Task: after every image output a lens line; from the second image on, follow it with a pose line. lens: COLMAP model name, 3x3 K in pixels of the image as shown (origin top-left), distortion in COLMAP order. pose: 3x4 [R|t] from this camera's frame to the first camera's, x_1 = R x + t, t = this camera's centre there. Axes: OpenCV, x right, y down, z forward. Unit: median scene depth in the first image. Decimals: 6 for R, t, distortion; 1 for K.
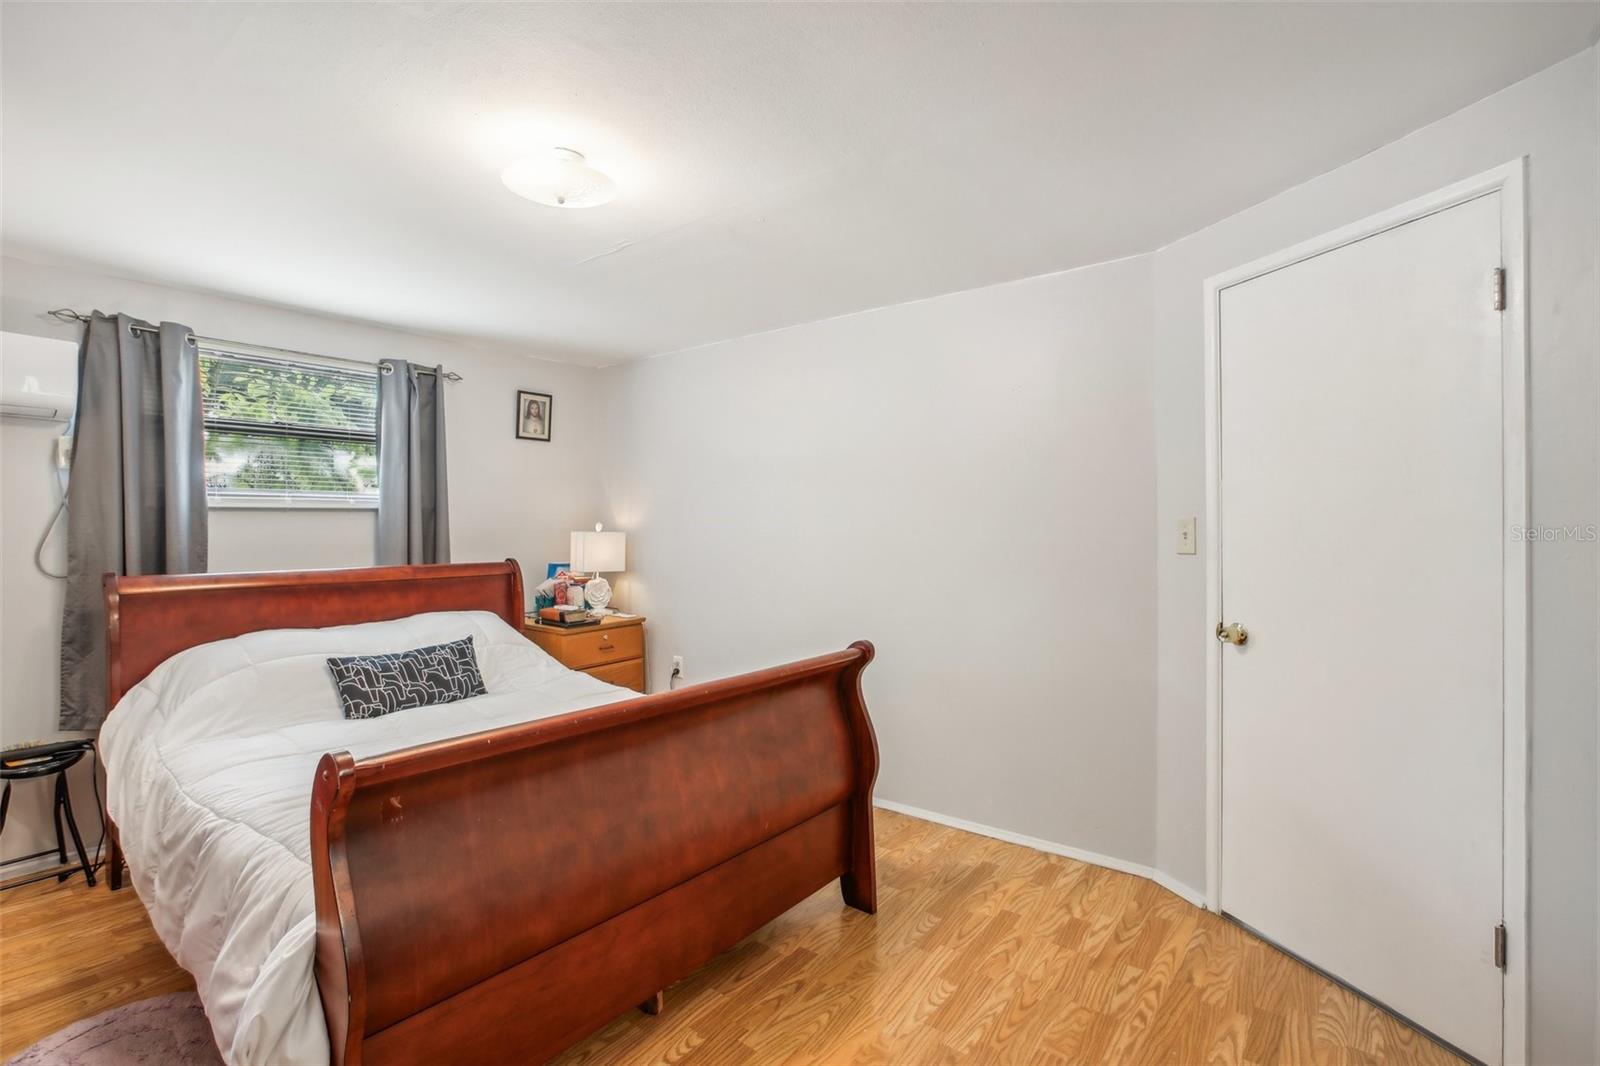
lens RADIAL K [[730.3, 0, 794.5], [0, 730.3, 538.6], [0, 0, 1]] dist [-0.059660, 0.025304]
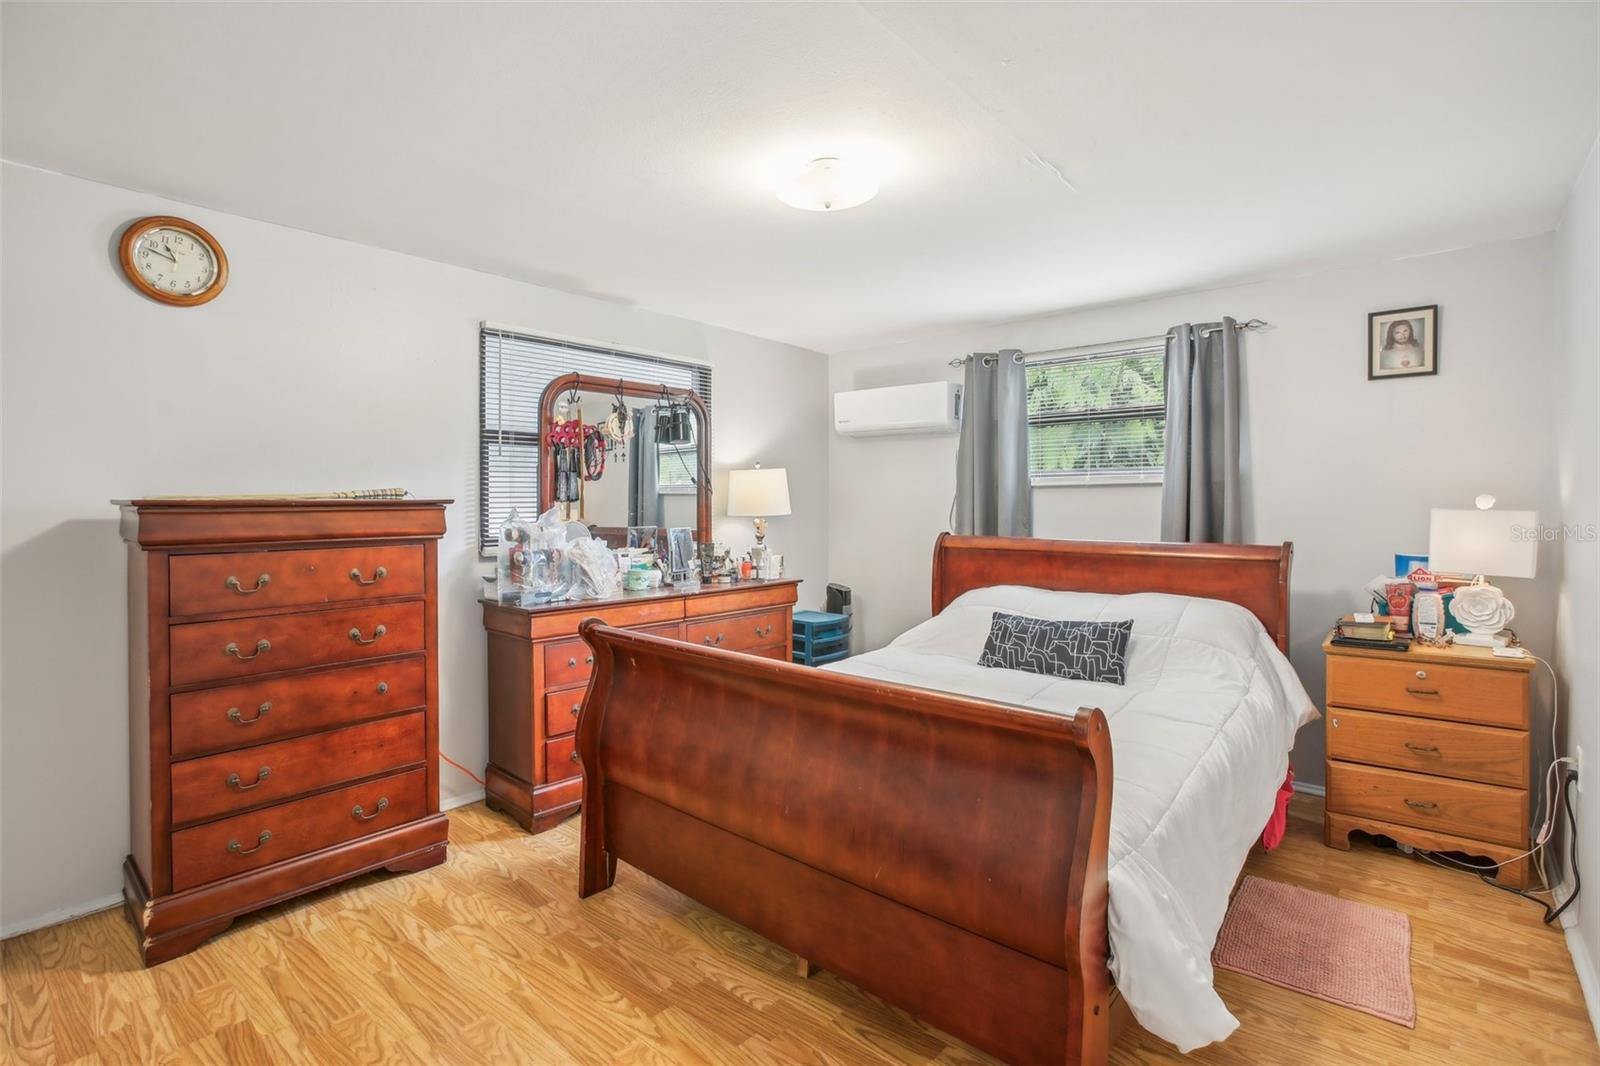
lens RADIAL K [[731.6, 0, 800.0], [0, 731.6, 533.0], [0, 0, 1]] dist [-0.025914, 0.000358]
pose [[-0.028755, 0.044622, -0.998590, 0.430330], [-0.012705, 0.998906, 0.045002, -0.011571], [0.999506, 0.013981, -0.028156, 0.531895]]
